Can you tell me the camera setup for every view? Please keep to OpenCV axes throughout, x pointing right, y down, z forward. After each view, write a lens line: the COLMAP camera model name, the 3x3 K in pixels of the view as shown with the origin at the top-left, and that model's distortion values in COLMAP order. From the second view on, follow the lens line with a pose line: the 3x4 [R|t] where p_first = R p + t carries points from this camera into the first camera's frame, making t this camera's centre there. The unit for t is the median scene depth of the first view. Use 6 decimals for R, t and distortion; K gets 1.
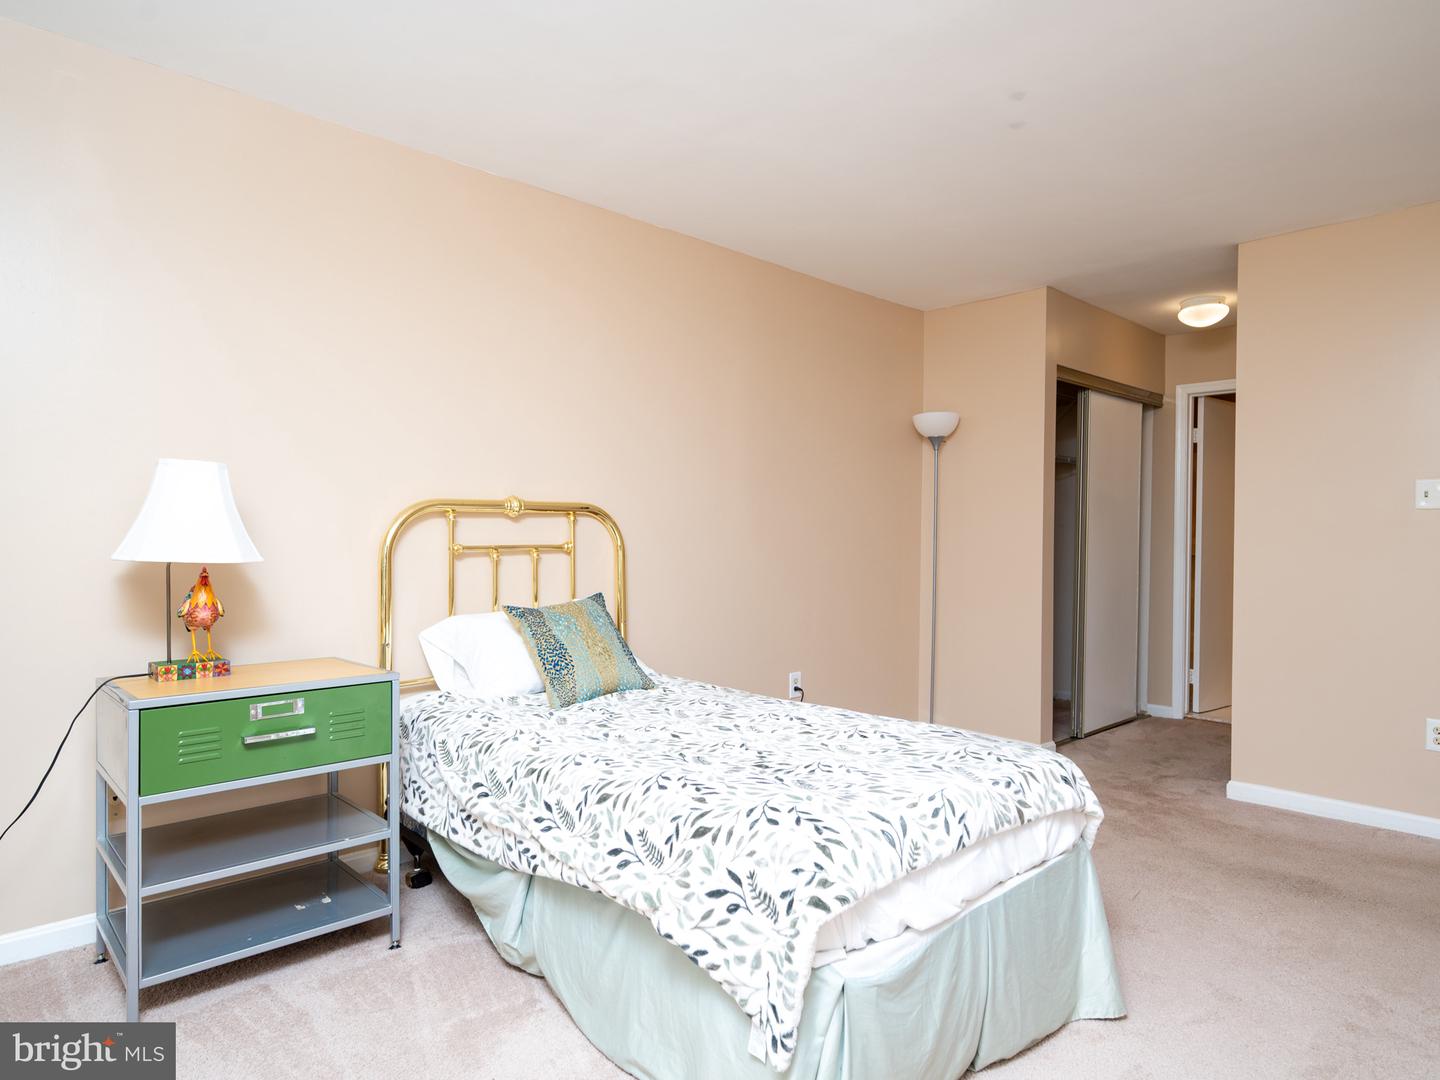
lens RADIAL K [[850.6, 0, 720.0], [0, 850.6, 540.0], [0, 0, 1]] dist [0.000377, 0.000084]
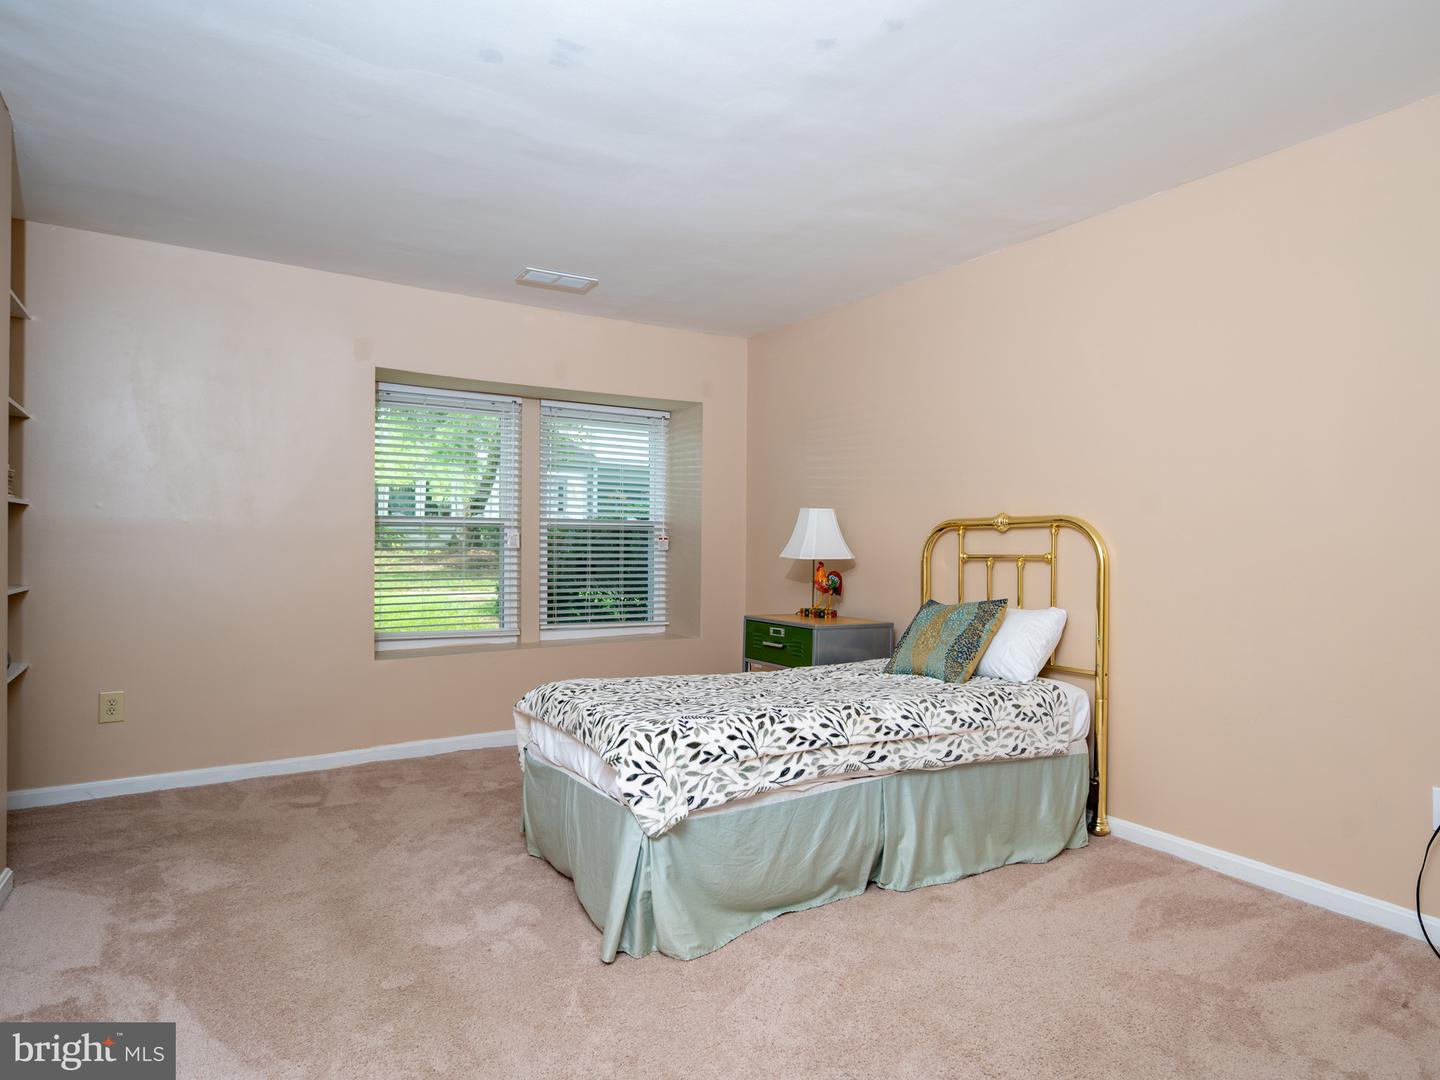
lens RADIAL K [[850.6, 0, 720.0], [0, 850.6, 540.0], [0, 0, 1]] dist [0.000377, 0.000084]
pose [[-0.153371, -0.007945, -0.988137, 1.011434], [-0.006831, 0.999952, -0.006980, -0.003374], [0.988145, 0.005679, -0.153418, 0.785233]]
